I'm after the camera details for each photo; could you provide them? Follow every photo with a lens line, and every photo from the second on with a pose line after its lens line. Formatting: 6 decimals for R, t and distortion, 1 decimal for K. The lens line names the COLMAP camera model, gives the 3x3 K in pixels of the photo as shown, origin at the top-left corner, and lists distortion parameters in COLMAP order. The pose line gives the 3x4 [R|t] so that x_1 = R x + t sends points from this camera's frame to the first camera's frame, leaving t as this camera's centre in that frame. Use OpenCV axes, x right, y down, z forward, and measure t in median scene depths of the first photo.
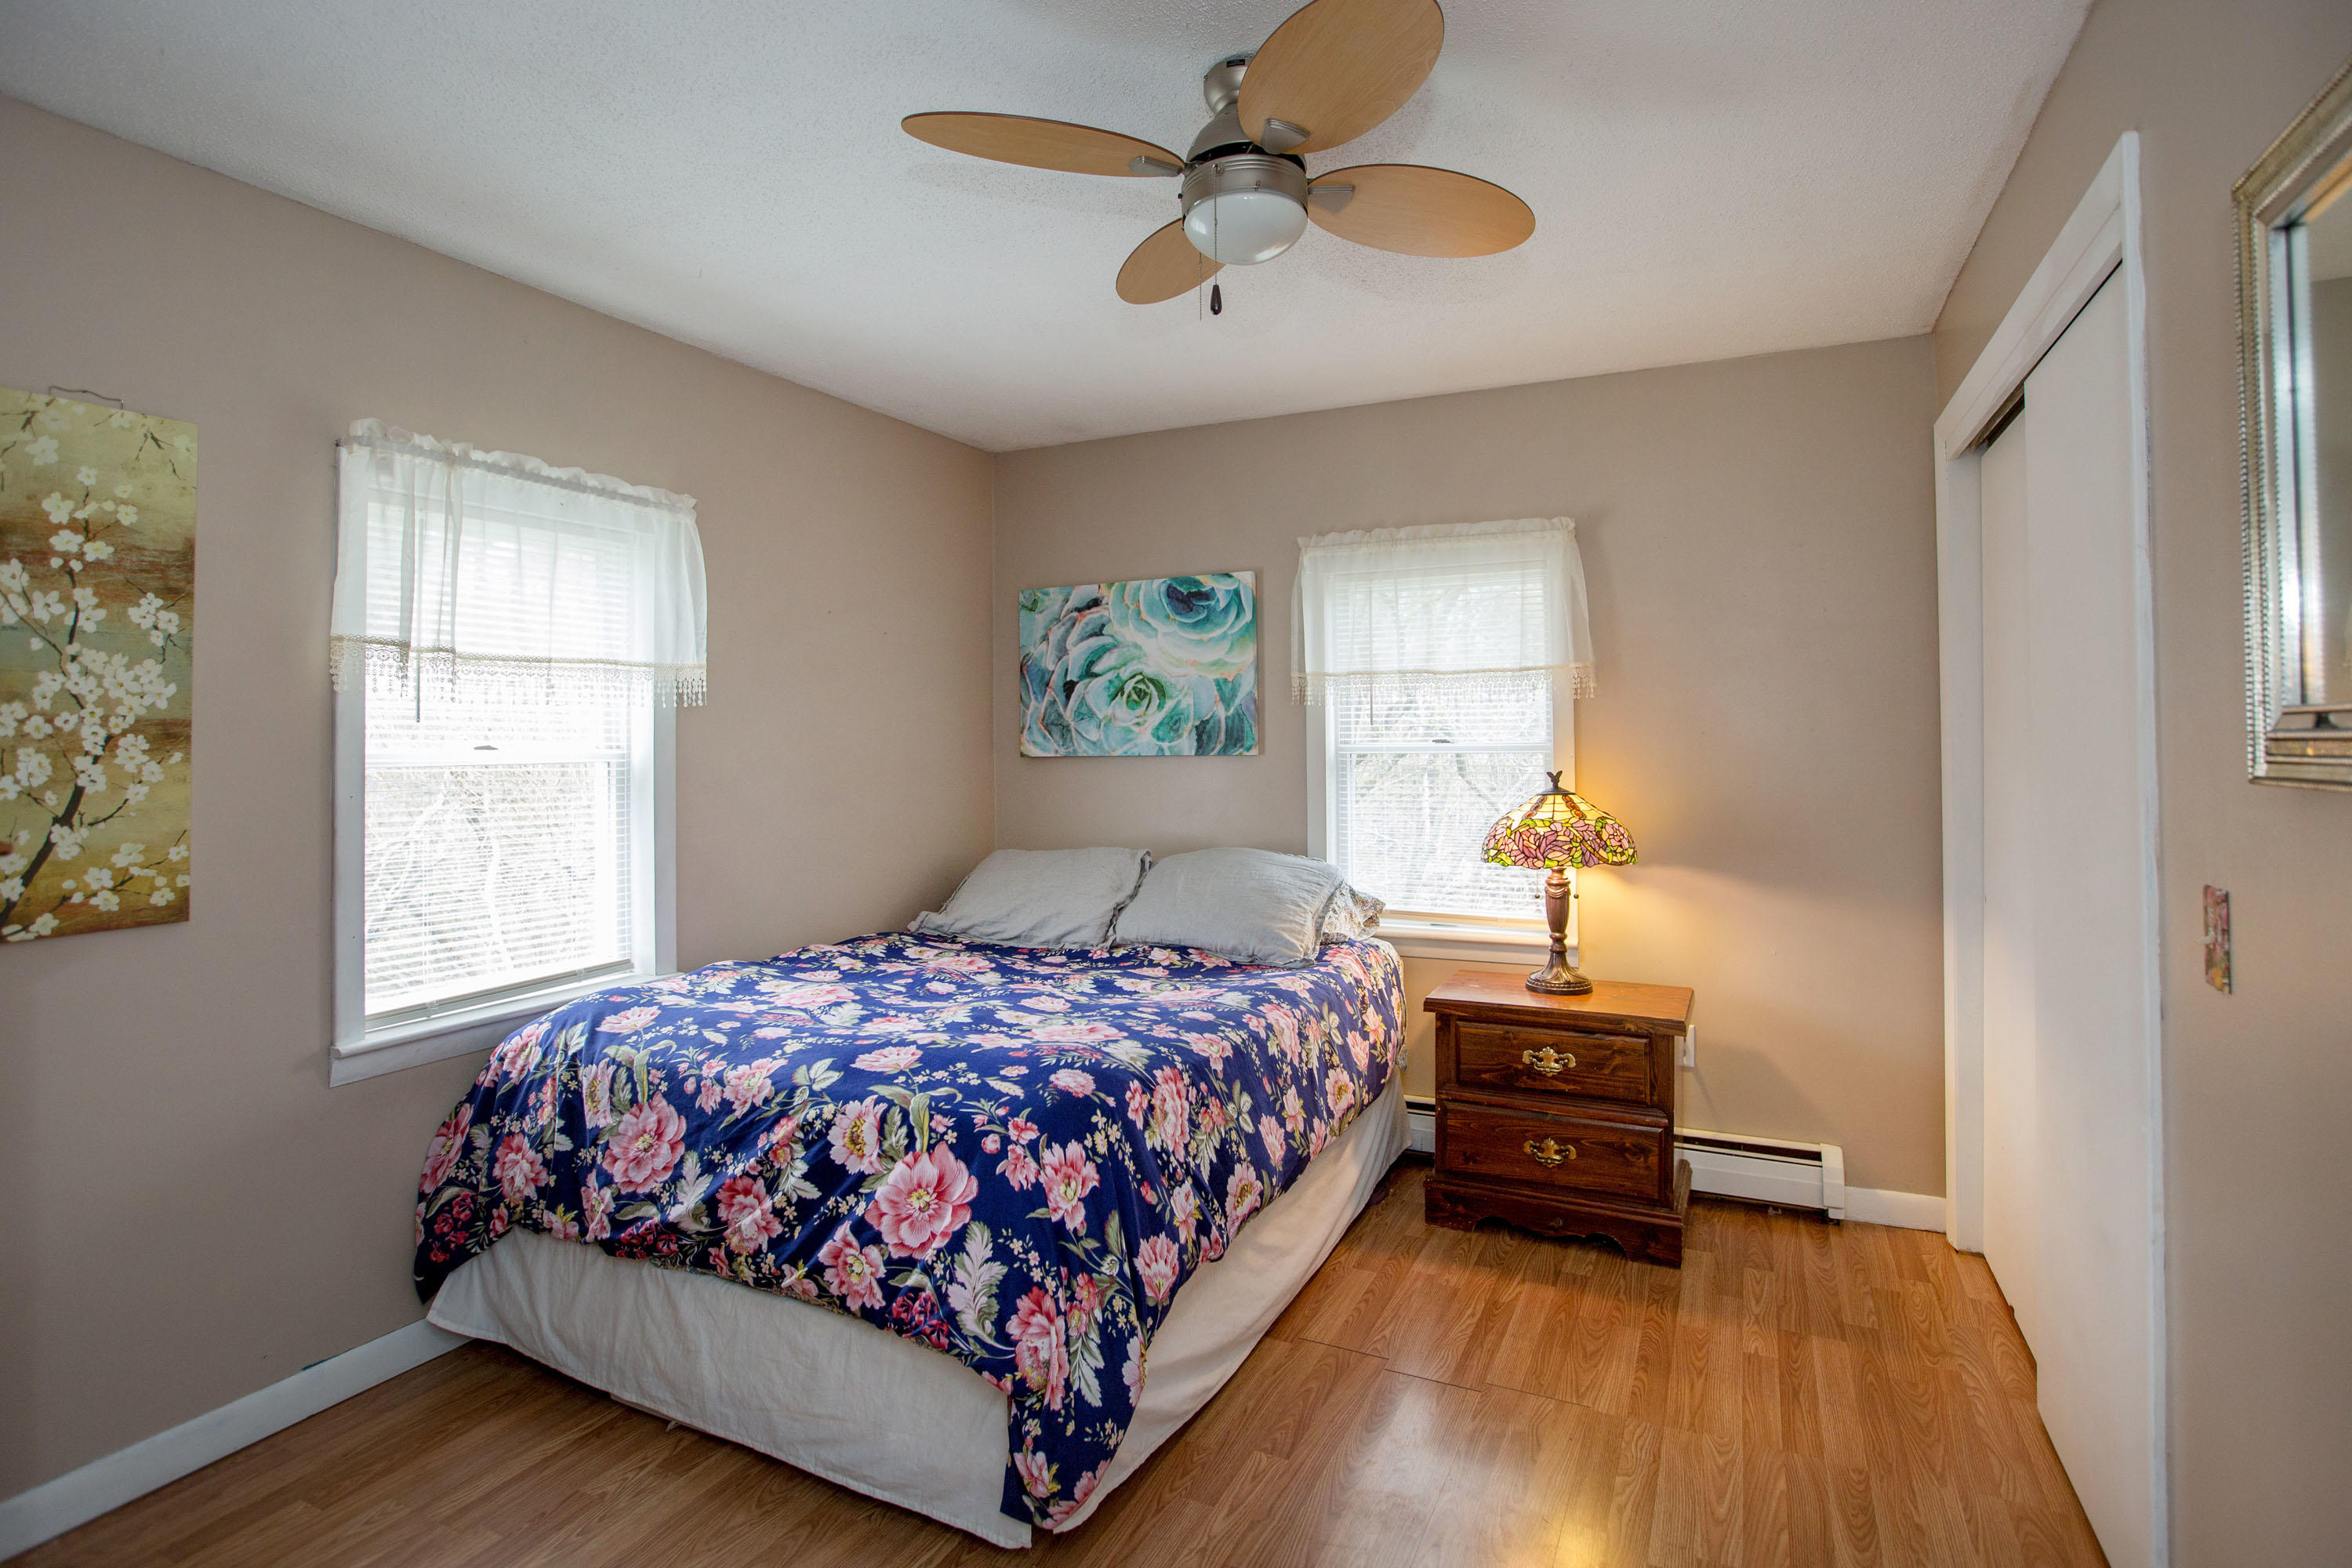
lens RADIAL K [[1168.5, 0, 1197.4], [0, 1168.5, 760.0], [0, 0, 1]] dist [-0.062716, 0.035094]
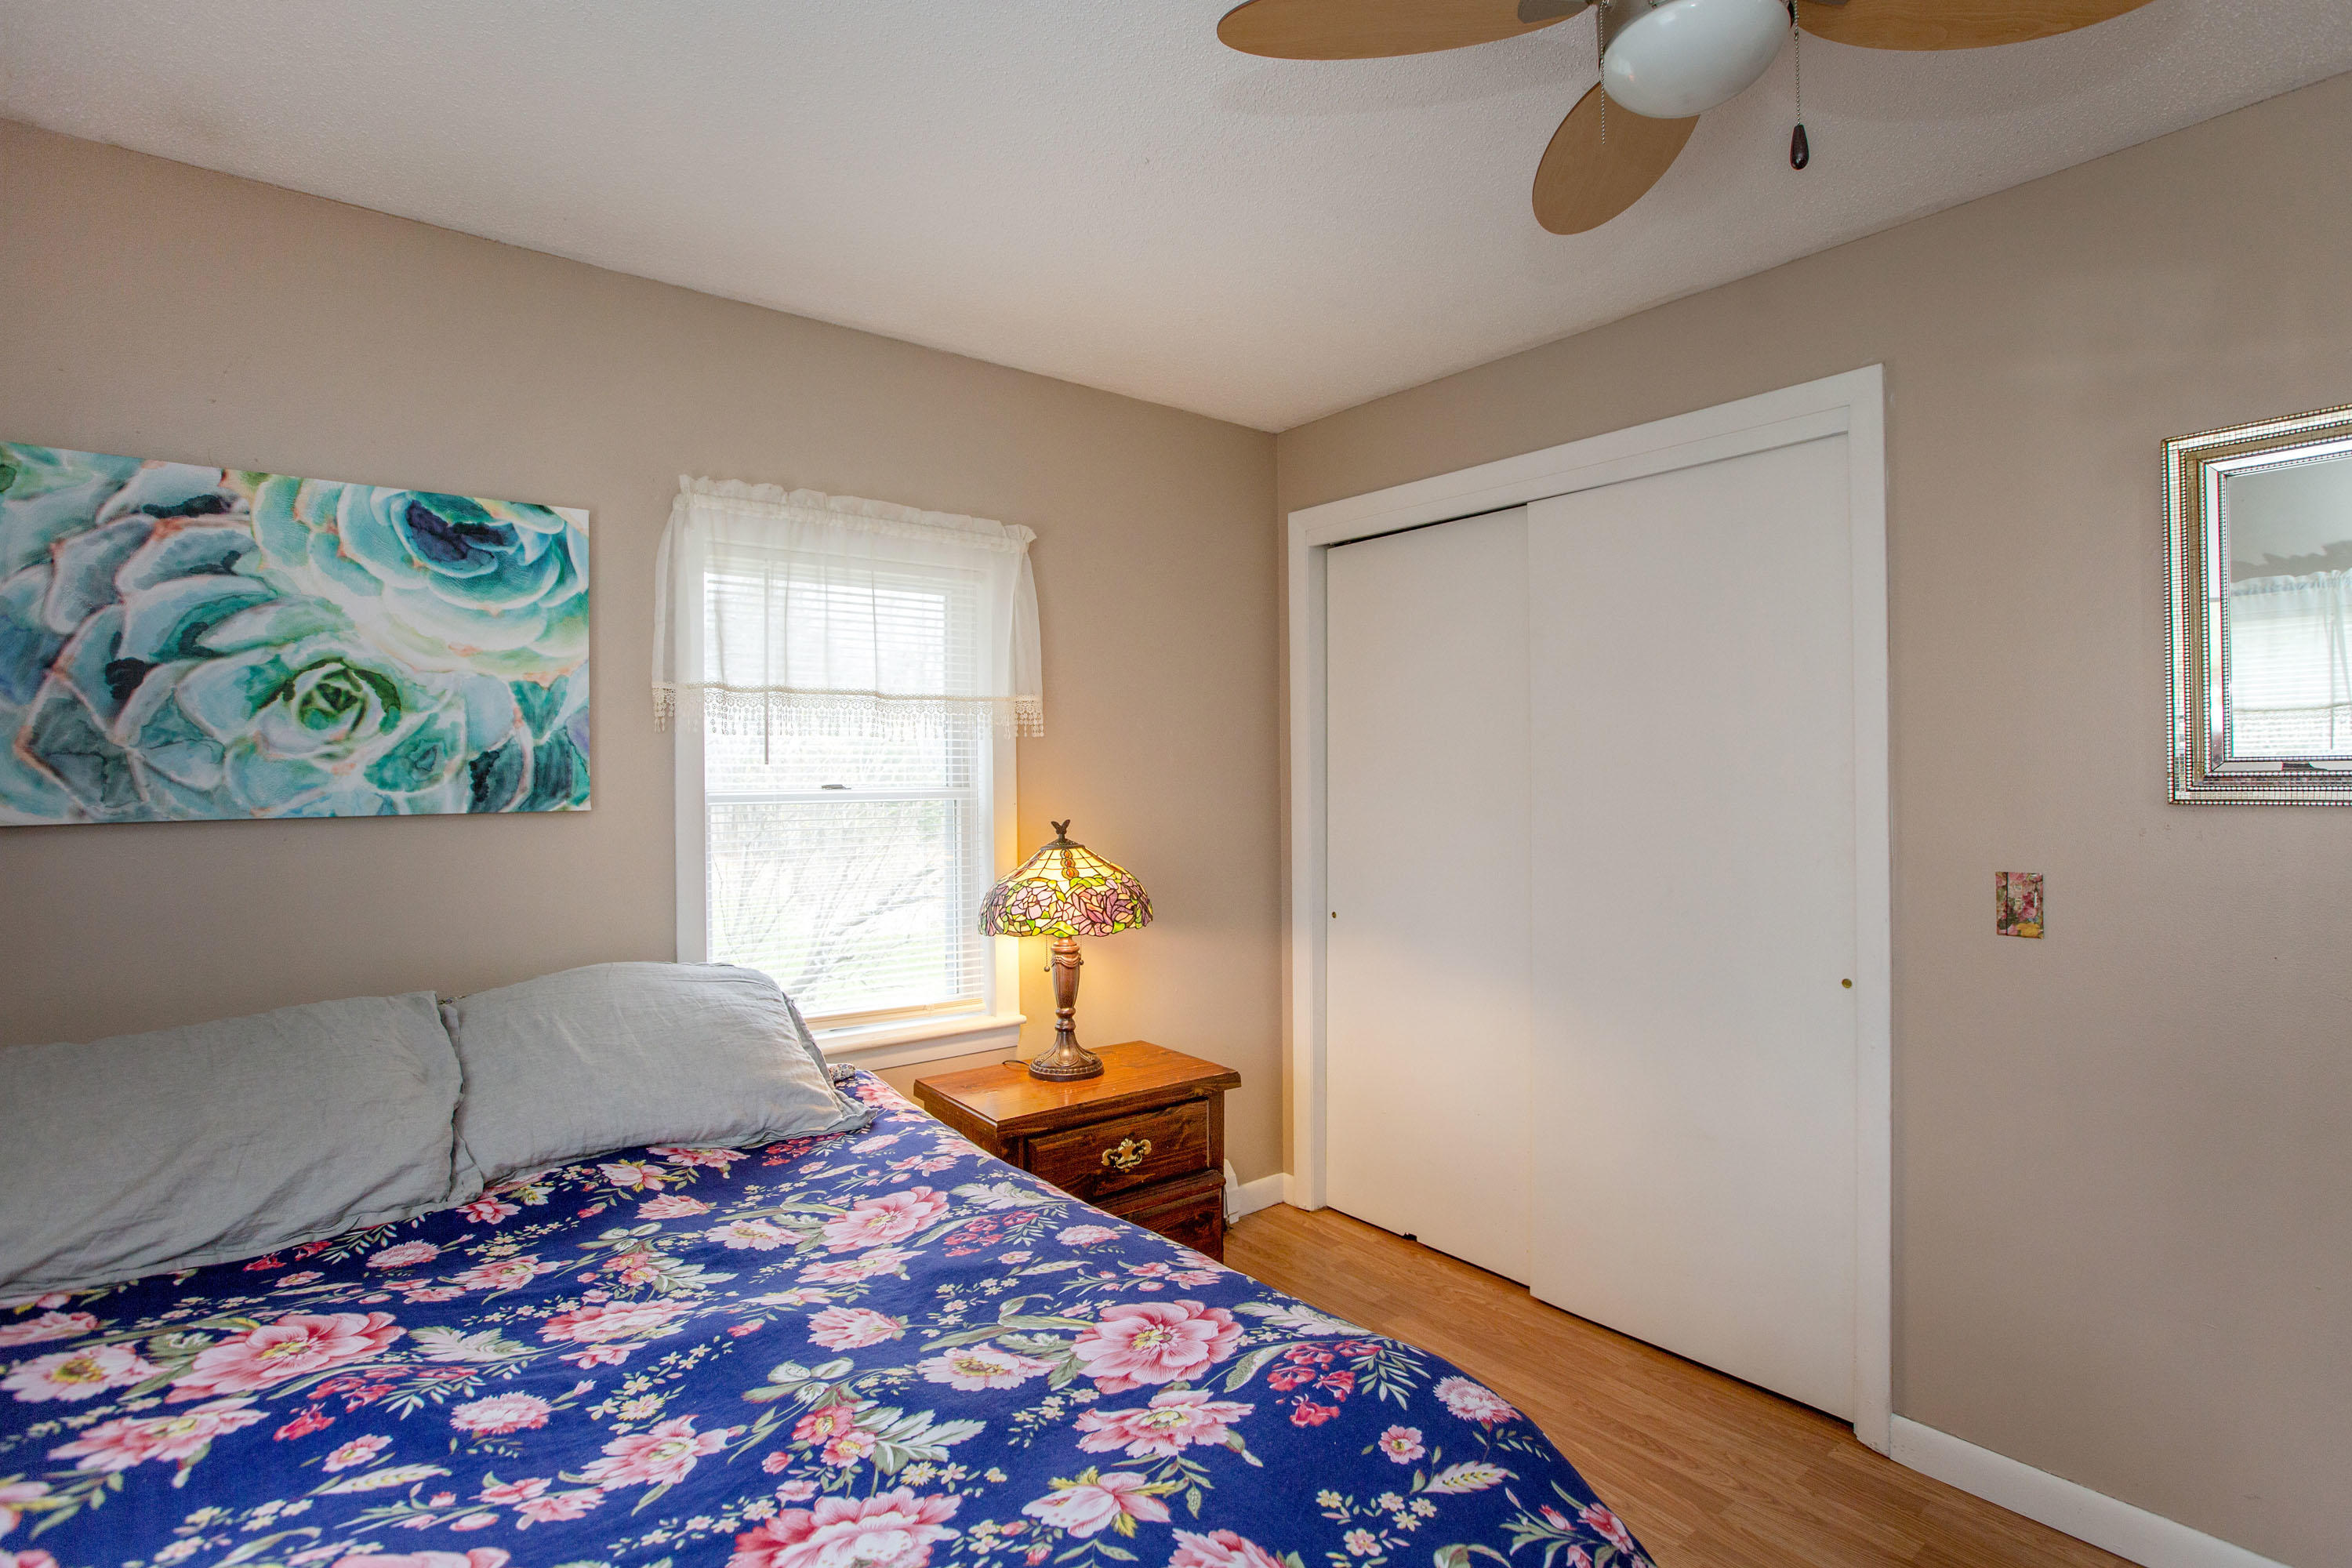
lens RADIAL K [[1147.1, 0, 1176.9], [0, 1147.1, 775.7], [0, 0, 1]] dist [-0.060629, 0.030244]
pose [[0.425724, 0.000834, 0.904853, -0.347651], [0.014332, 0.999868, -0.007665, -0.013184], [-0.904740, 0.016232, 0.425656, 0.455813]]
